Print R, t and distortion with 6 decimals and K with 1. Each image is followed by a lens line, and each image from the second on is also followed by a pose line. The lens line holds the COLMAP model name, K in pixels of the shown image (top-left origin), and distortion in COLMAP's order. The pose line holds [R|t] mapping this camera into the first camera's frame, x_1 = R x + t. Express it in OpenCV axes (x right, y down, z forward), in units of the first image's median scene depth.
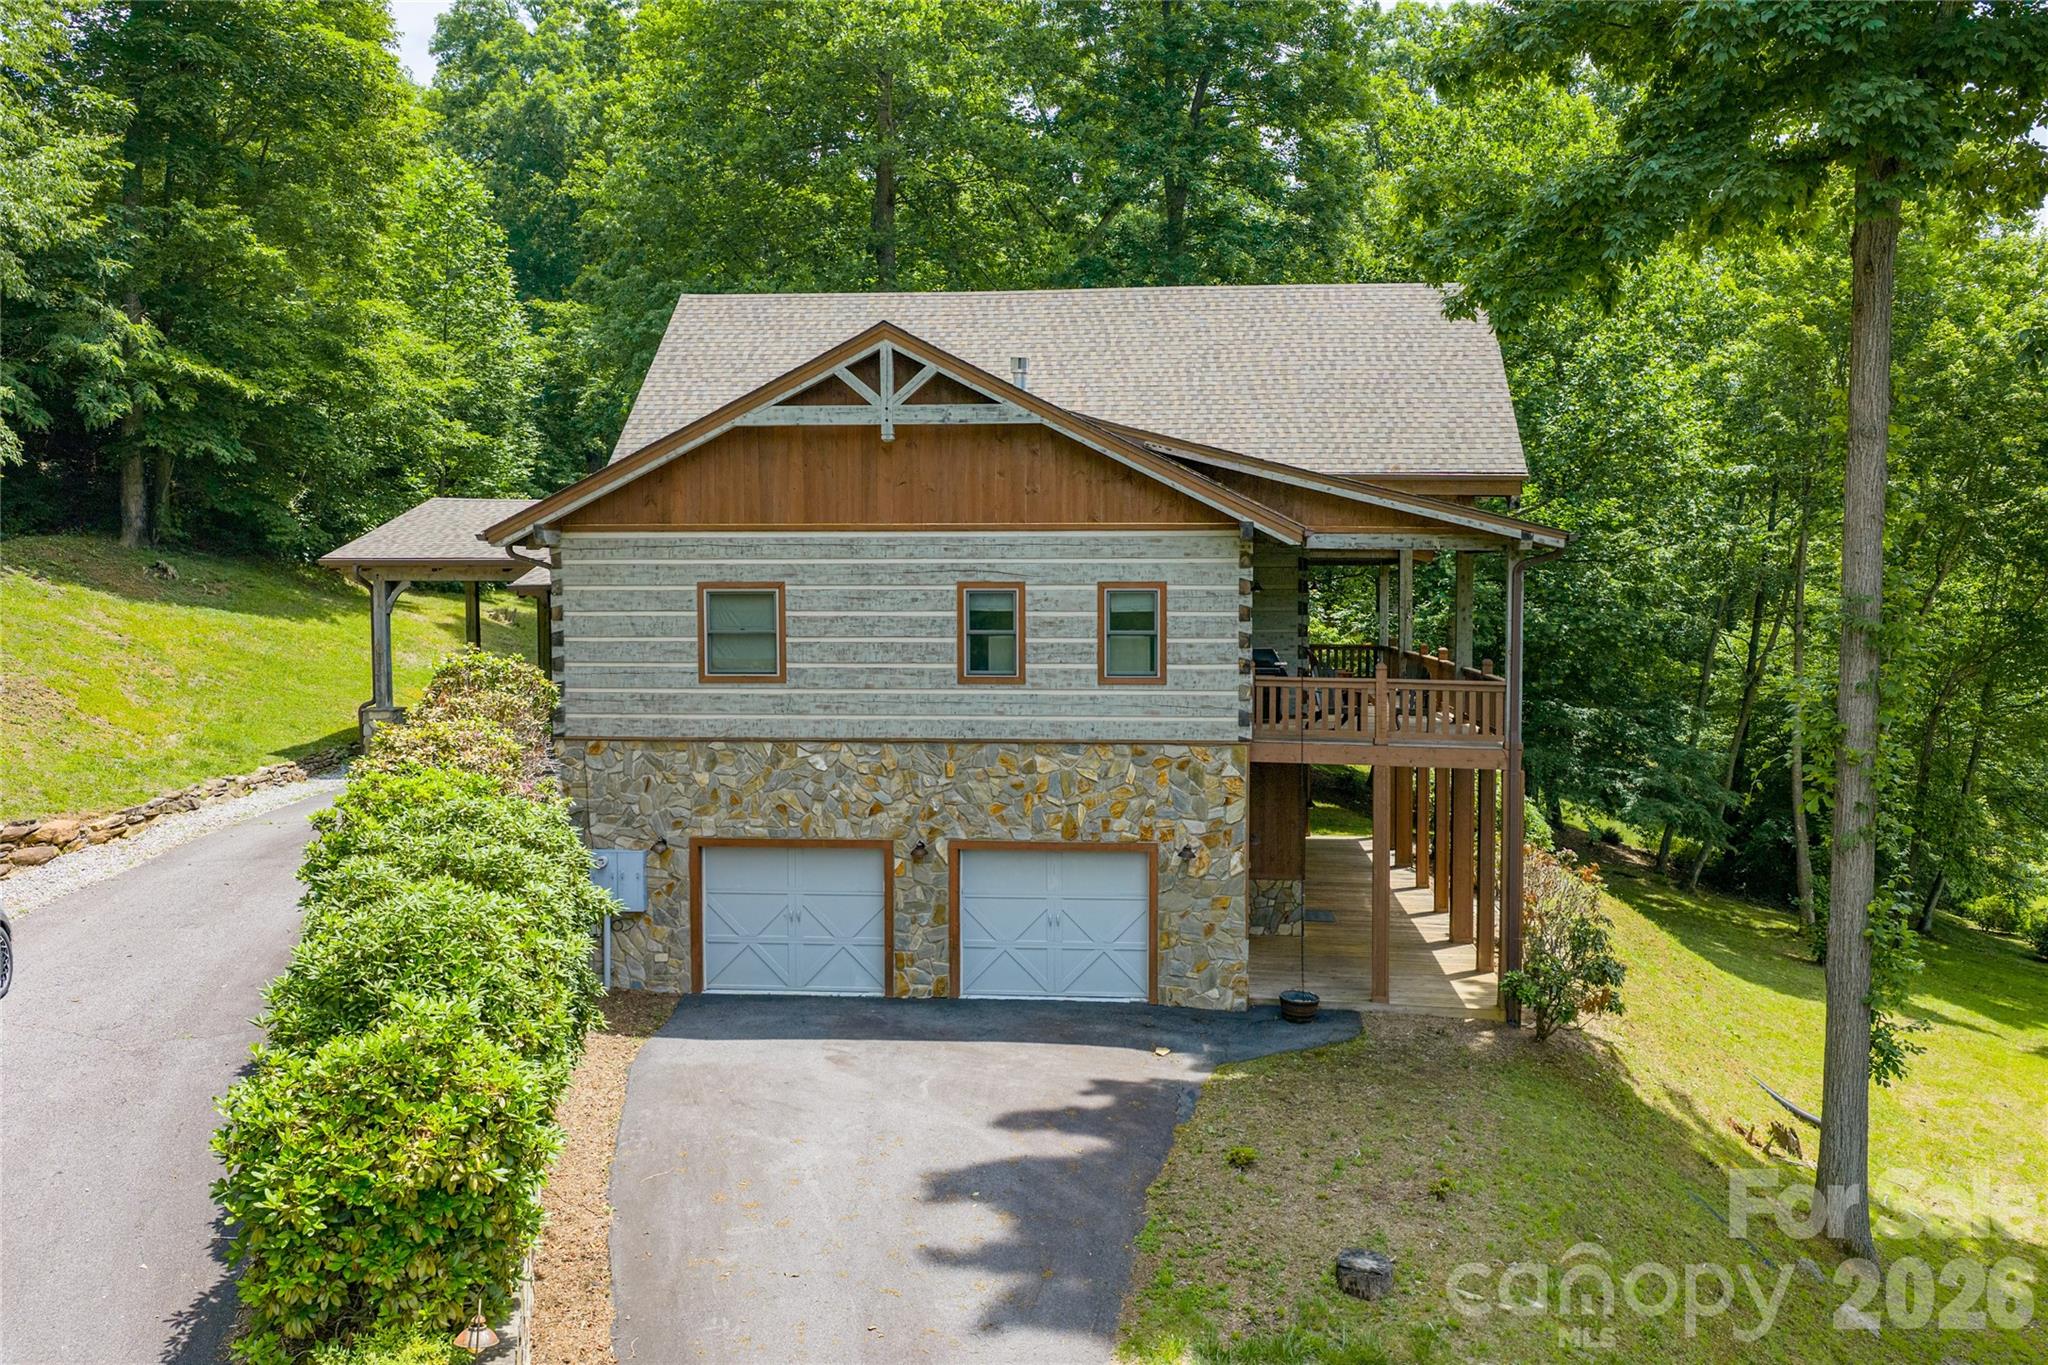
lens RADIAL K [[1645.9, 0, 1011.1], [0, 1645.9, 693.5], [0, 0, 1]] dist [0.021881, -0.024826]
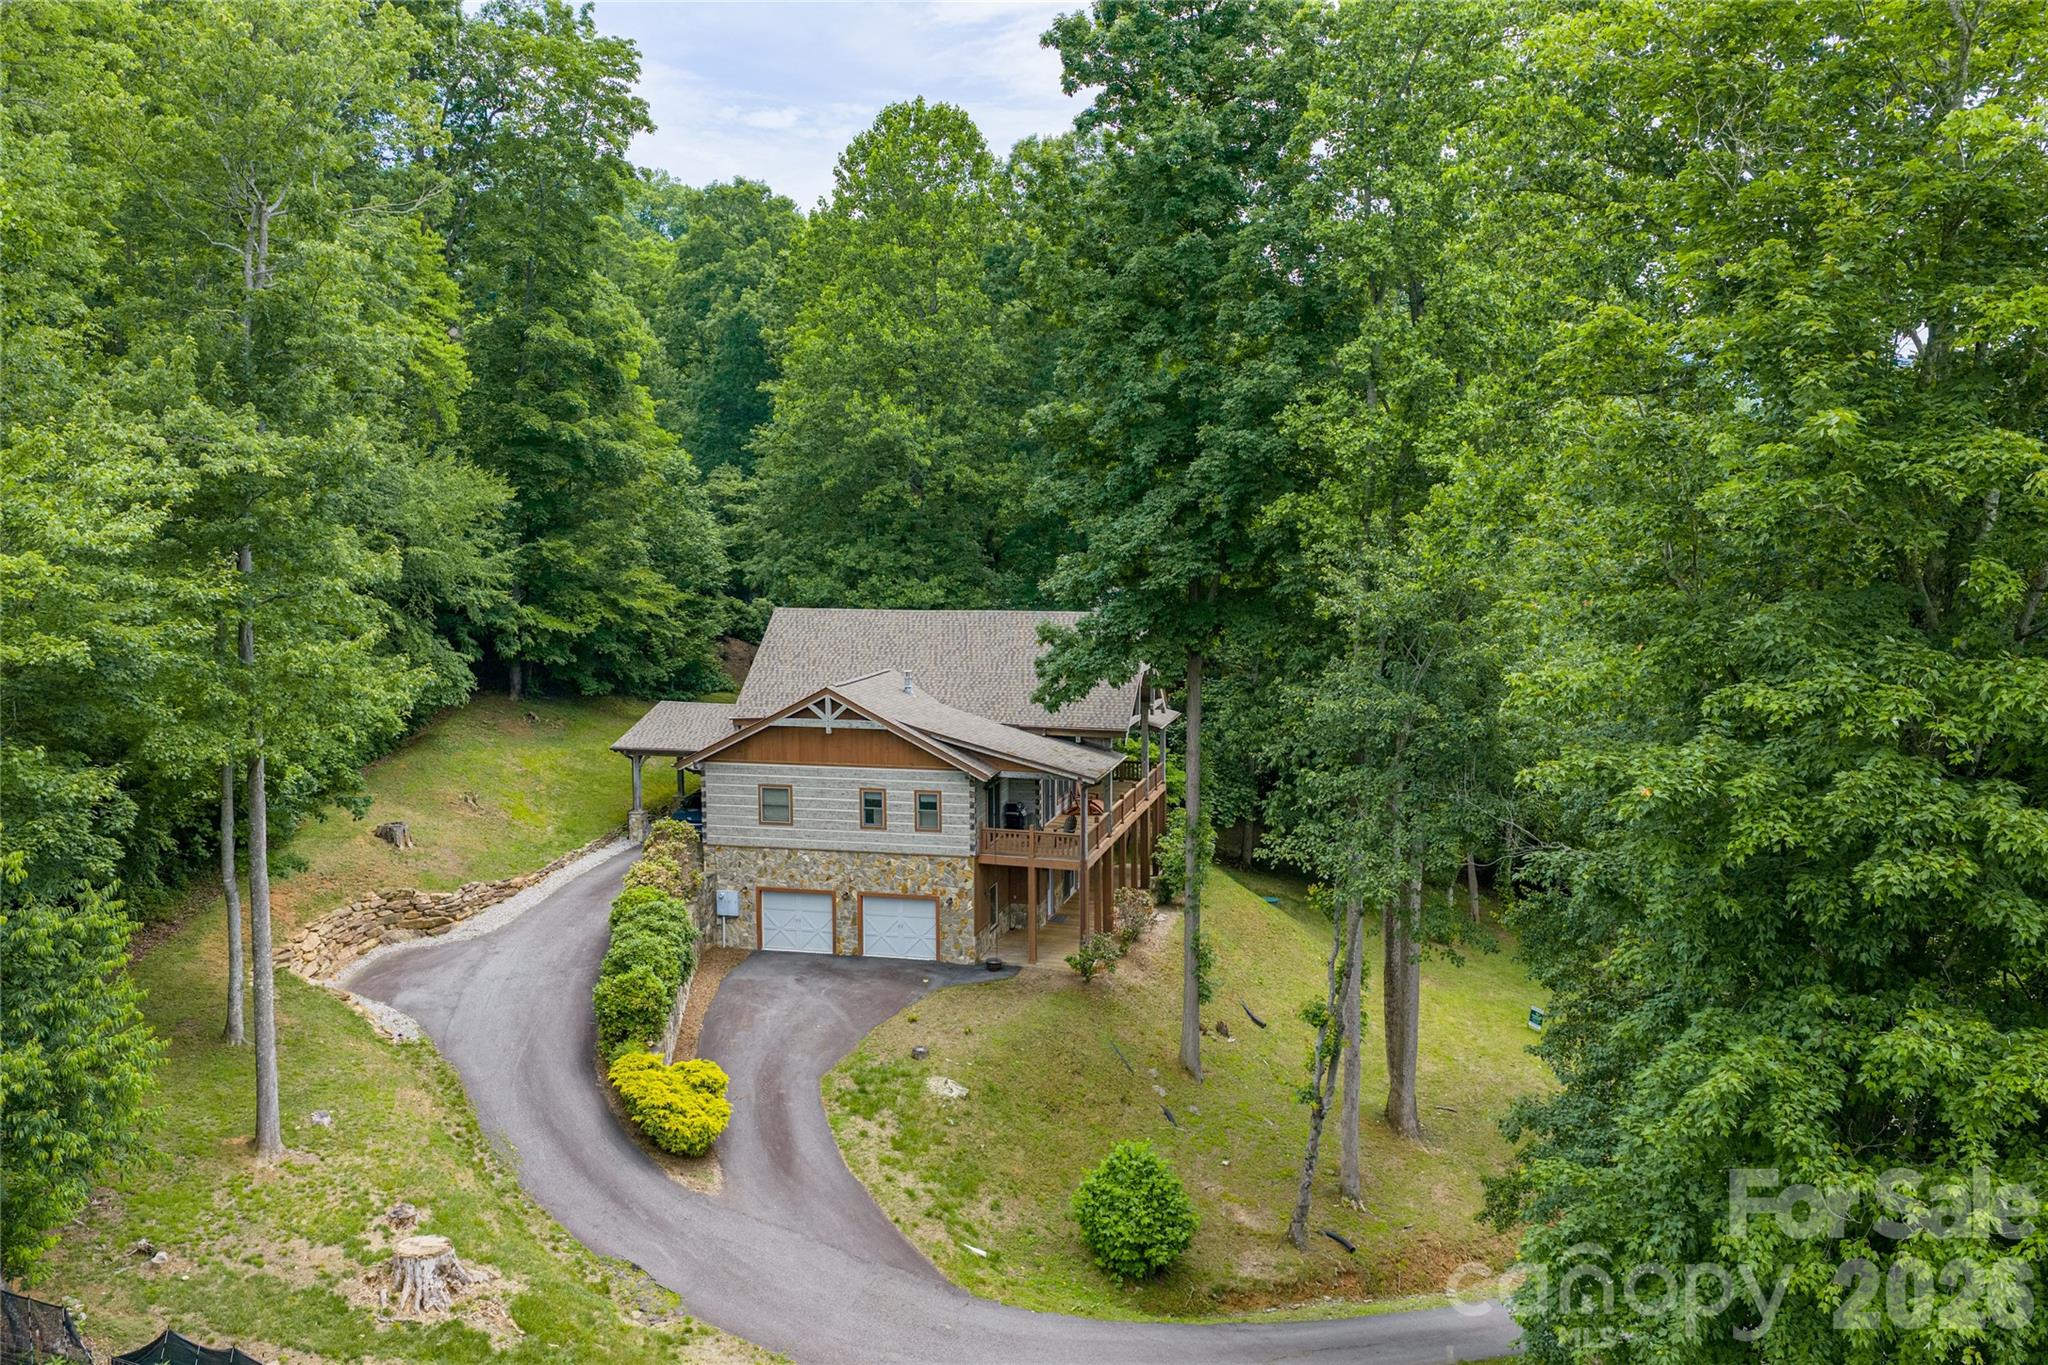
lens RADIAL K [[1645.9, 0, 1024.1], [0, 1645.9, 688.1], [0, 0, 1]] dist [0.021881, -0.024826]
pose [[0.989706, 0.012024, -0.142609, 0.557185], [-0.004560, 0.998608, 0.052550, -0.345631], [0.143042, -0.051359, 0.988383, -1.377038]]
